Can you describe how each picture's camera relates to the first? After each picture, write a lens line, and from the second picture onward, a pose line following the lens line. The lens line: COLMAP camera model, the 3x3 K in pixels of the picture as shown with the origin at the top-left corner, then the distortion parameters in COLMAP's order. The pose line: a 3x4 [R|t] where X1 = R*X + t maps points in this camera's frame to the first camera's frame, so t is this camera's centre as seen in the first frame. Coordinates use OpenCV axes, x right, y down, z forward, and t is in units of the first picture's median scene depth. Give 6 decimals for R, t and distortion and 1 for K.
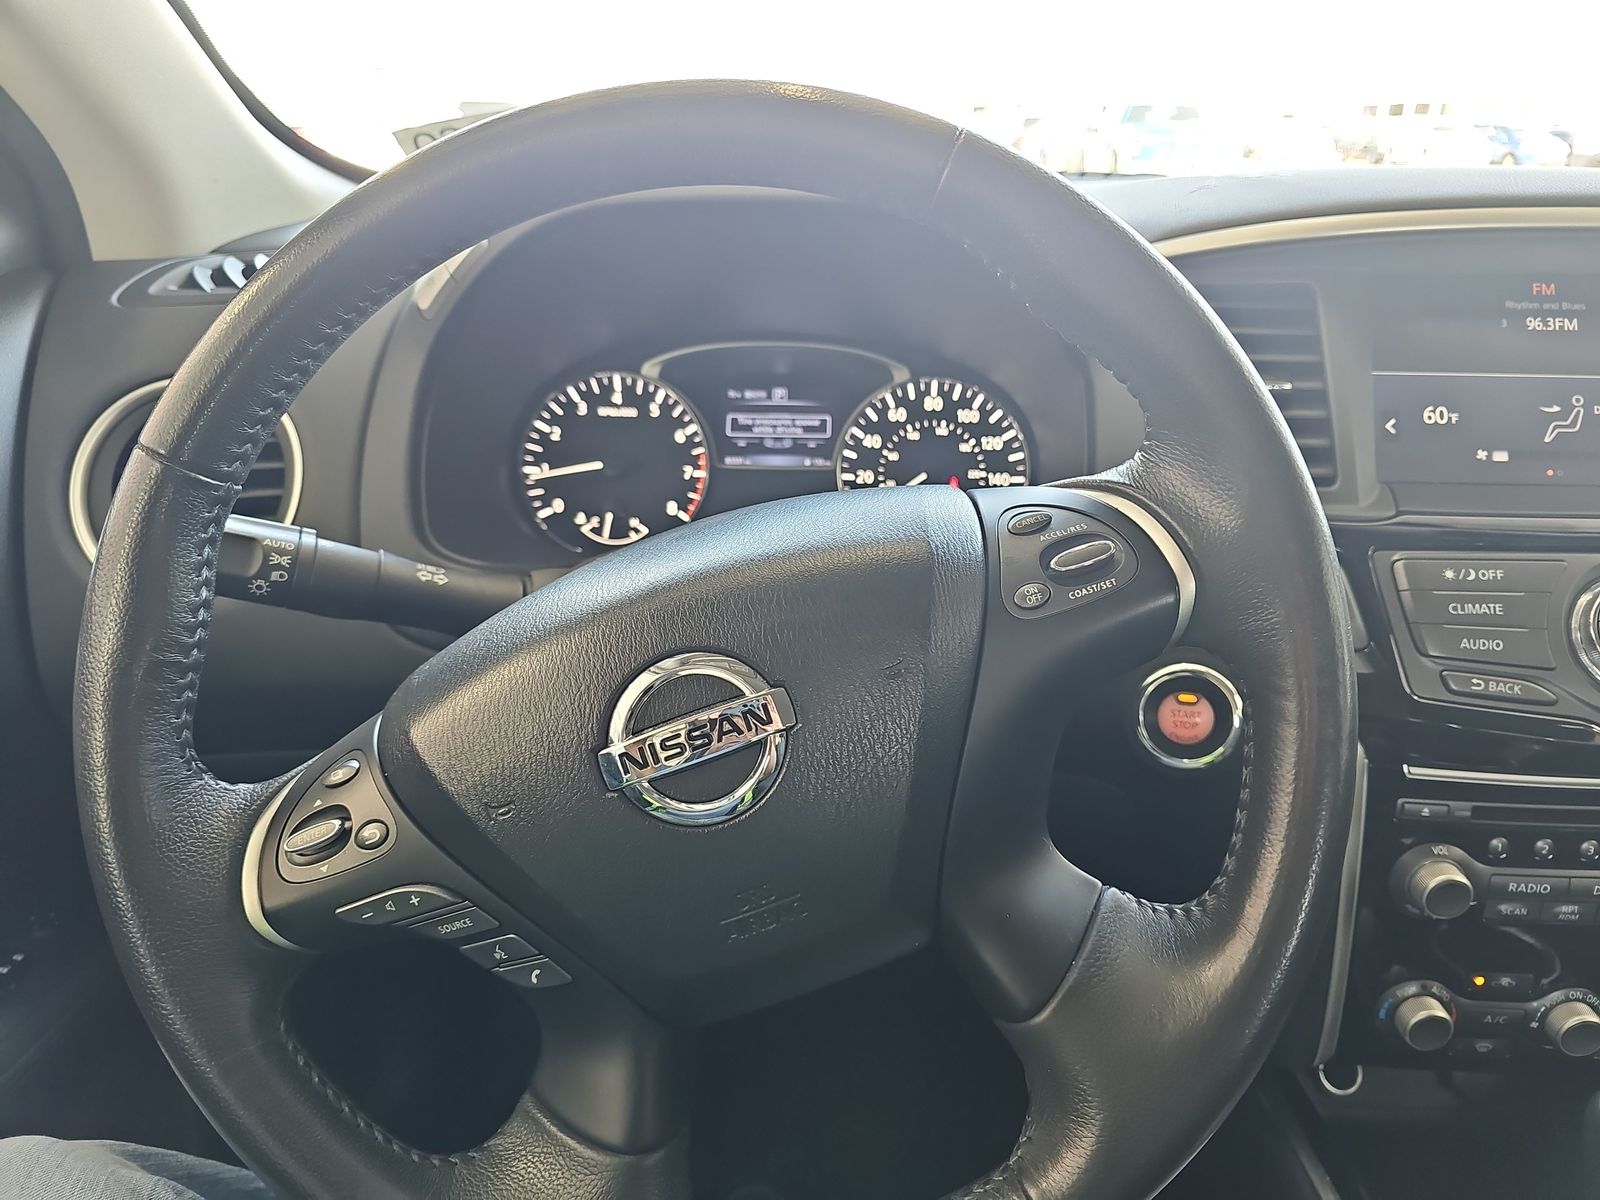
lens RADIAL K [[1071.3, 0, 782.1], [0, 1071.3, 598.7], [0, 0, 1]] dist [-0.016580, -0.002819]
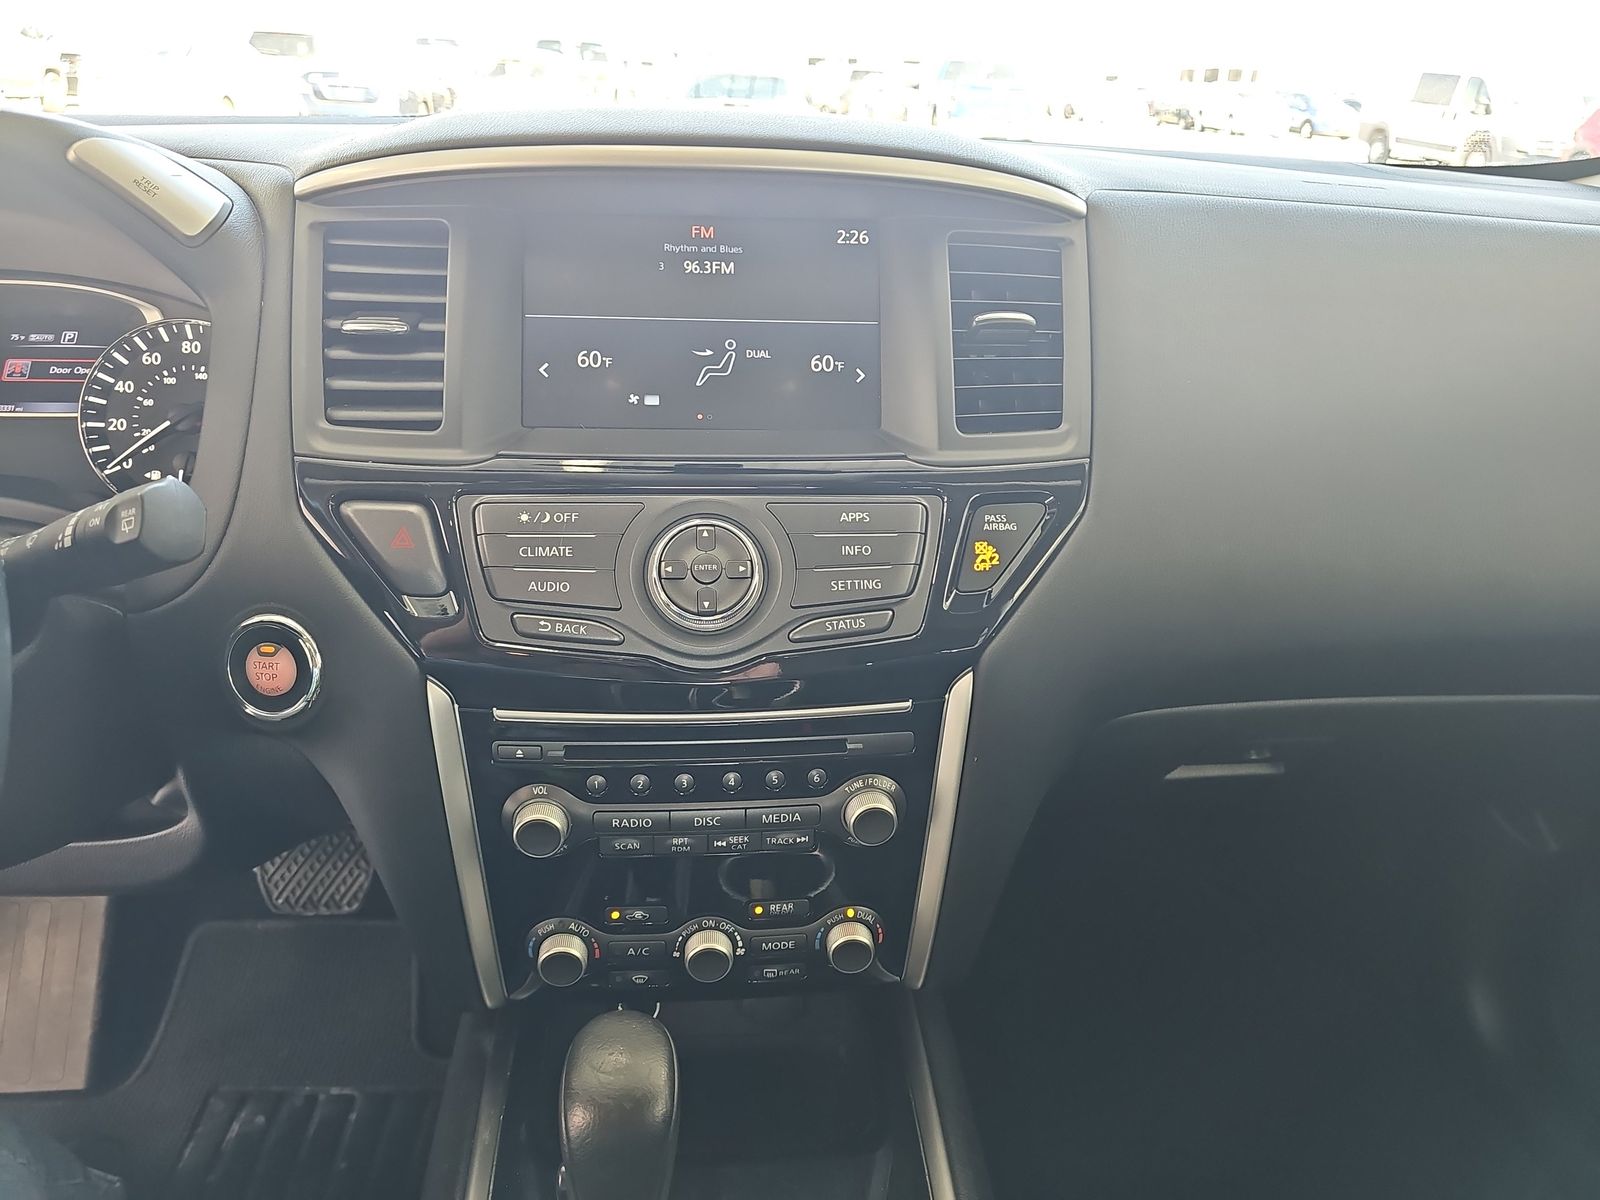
lens RADIAL K [[1043.2, 0, 800.0], [0, 1043.2, 600.0], [0, 0, 1]] dist [0.057881, -0.056388]
pose [[0.991361, -0.025678, 0.128624, 0.554665], [0.020162, 0.998828, 0.044009, 0.012125], [-0.129603, -0.041035, 0.990717, -0.011407]]
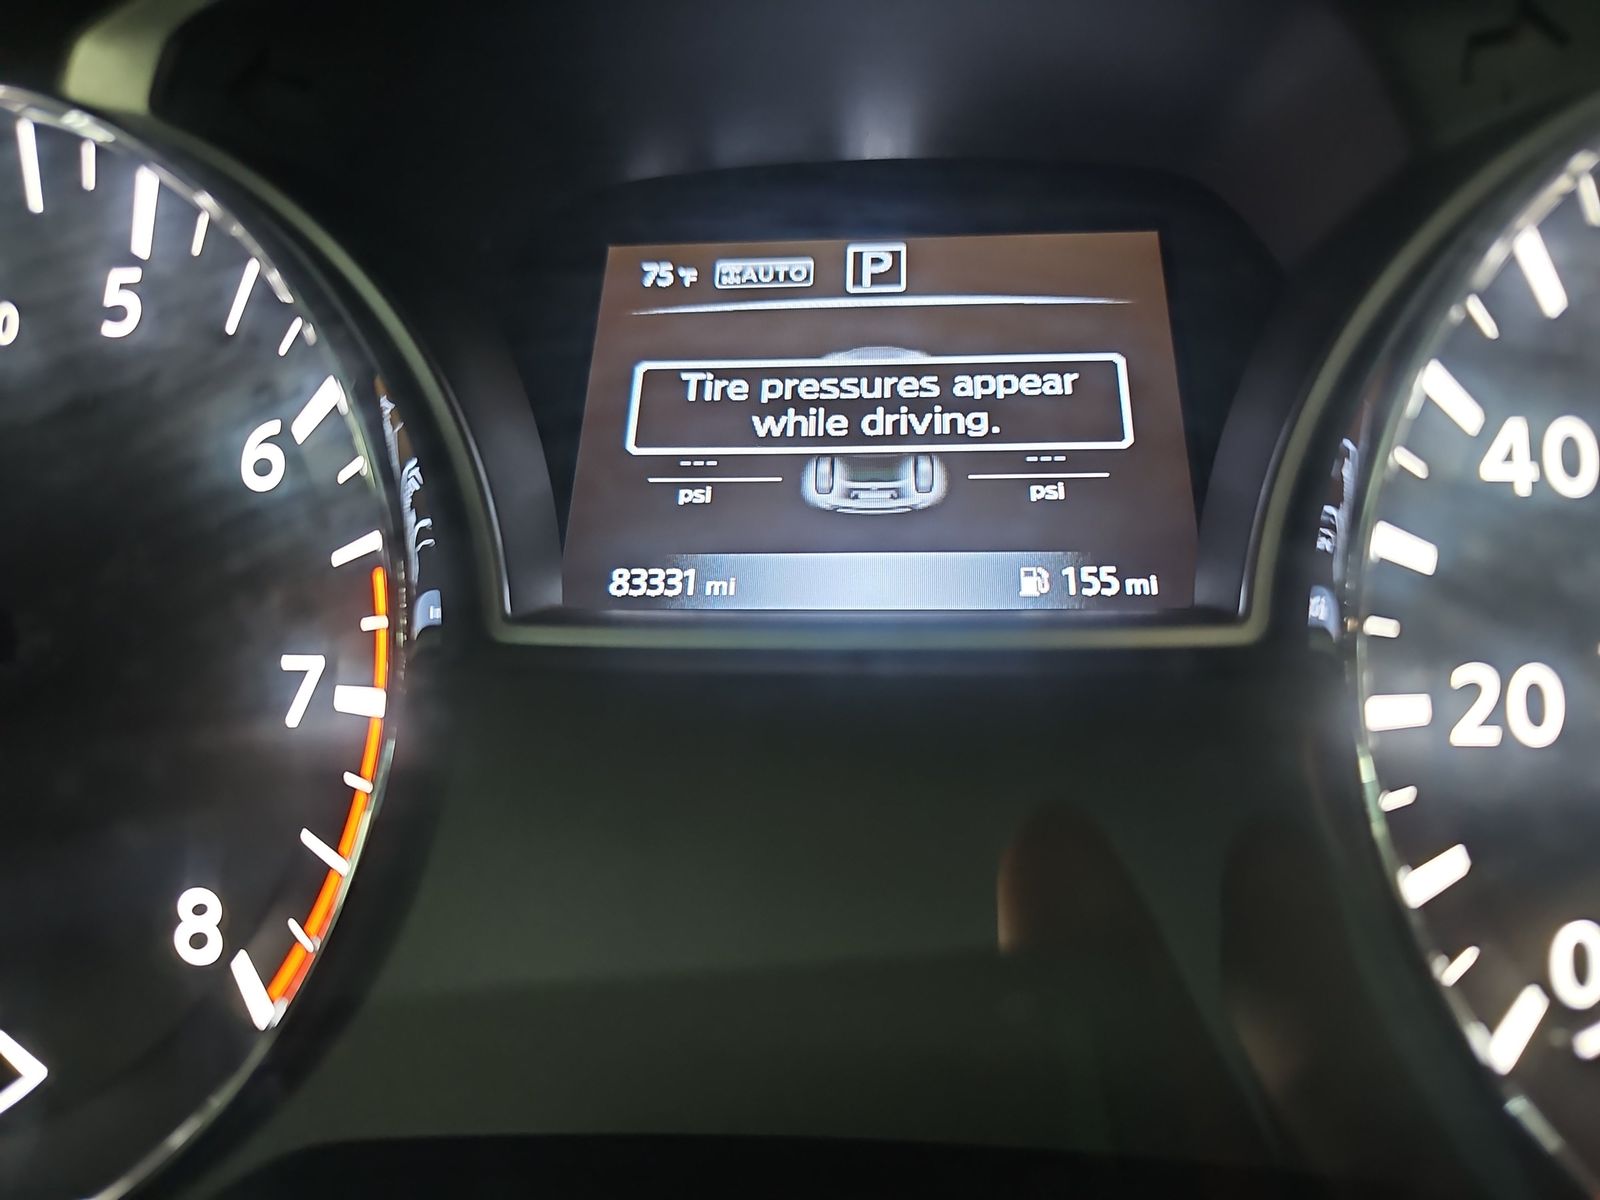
lens RADIAL K [[1071.3, 0, 782.1], [0, 1071.3, 598.7], [0, 0, 1]] dist [-0.016580, -0.002819]
pose [[0.997961, -0.017658, -0.061329, -0.009607], [0.014620, 0.998660, -0.049638, -0.123229], [0.062123, 0.048640, 0.996883, 0.858989]]
